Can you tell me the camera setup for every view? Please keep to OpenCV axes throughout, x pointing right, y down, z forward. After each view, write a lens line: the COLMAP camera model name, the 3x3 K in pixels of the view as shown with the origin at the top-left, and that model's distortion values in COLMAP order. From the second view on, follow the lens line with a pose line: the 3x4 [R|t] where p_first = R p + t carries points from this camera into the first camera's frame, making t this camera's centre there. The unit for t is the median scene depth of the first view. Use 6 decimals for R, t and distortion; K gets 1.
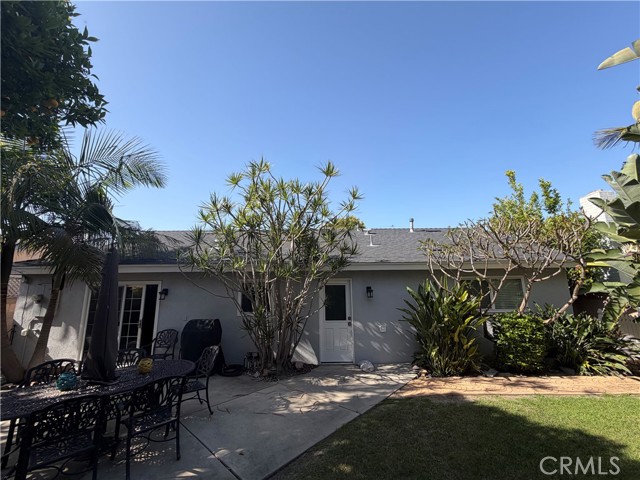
lens RADIAL K [[253.7, 0, 319.2], [0, 253.7, 238.7], [0, 0, 1]] dist [-0.001408, 0.000453]
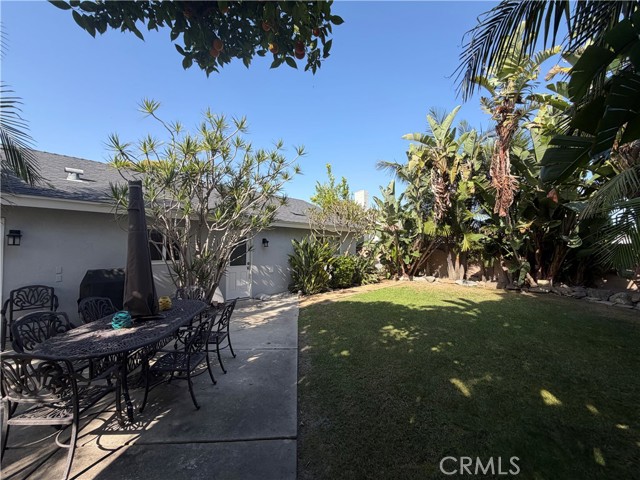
lens RADIAL K [[253.7, 0, 317.0], [0, 253.7, 241.4], [0, 0, 1]] dist [-0.001408, 0.000453]
pose [[0.689353, 0.030343, 0.723790, -0.551895], [-0.155820, 0.981947, 0.107242, 0.028592], [-0.707469, -0.186708, 0.681636, -0.044175]]
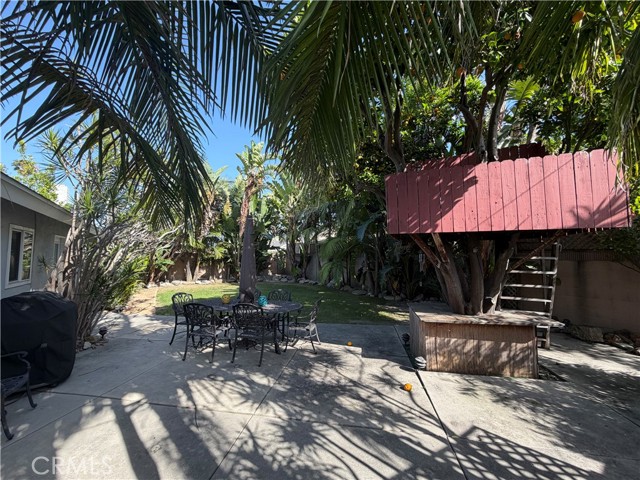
lens RADIAL K [[253.7, 0, 321.2], [0, 253.7, 240.2], [0, 0, 1]] dist [-0.001408, 0.000453]
pose [[-0.547174, 0.063869, 0.834578, -1.191183], [-0.157519, 0.971412, -0.177615, 0.196817], [-0.822063, -0.228648, -0.521471, 0.761395]]
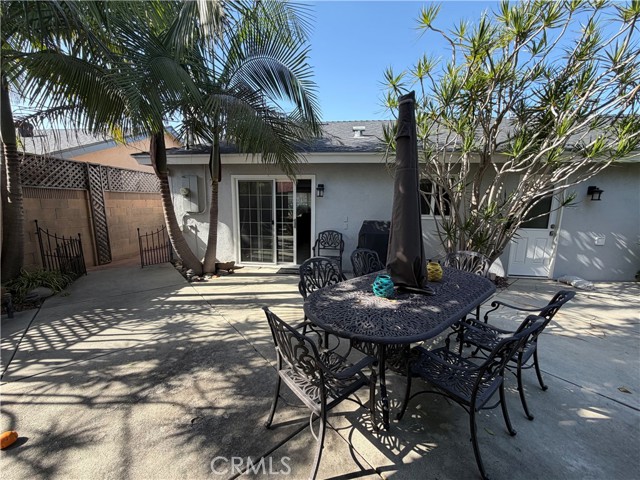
lens RADIAL K [[253.7, 0, 319.1], [0, 253.7, 238.4], [0, 0, 1]] dist [-0.001408, 0.000453]
pose [[0.990587, 0.044350, -0.129503, -0.507421], [0.001491, 0.942508, 0.334180, 0.087430], [0.136879, -0.331228, 0.933570, 0.159491]]
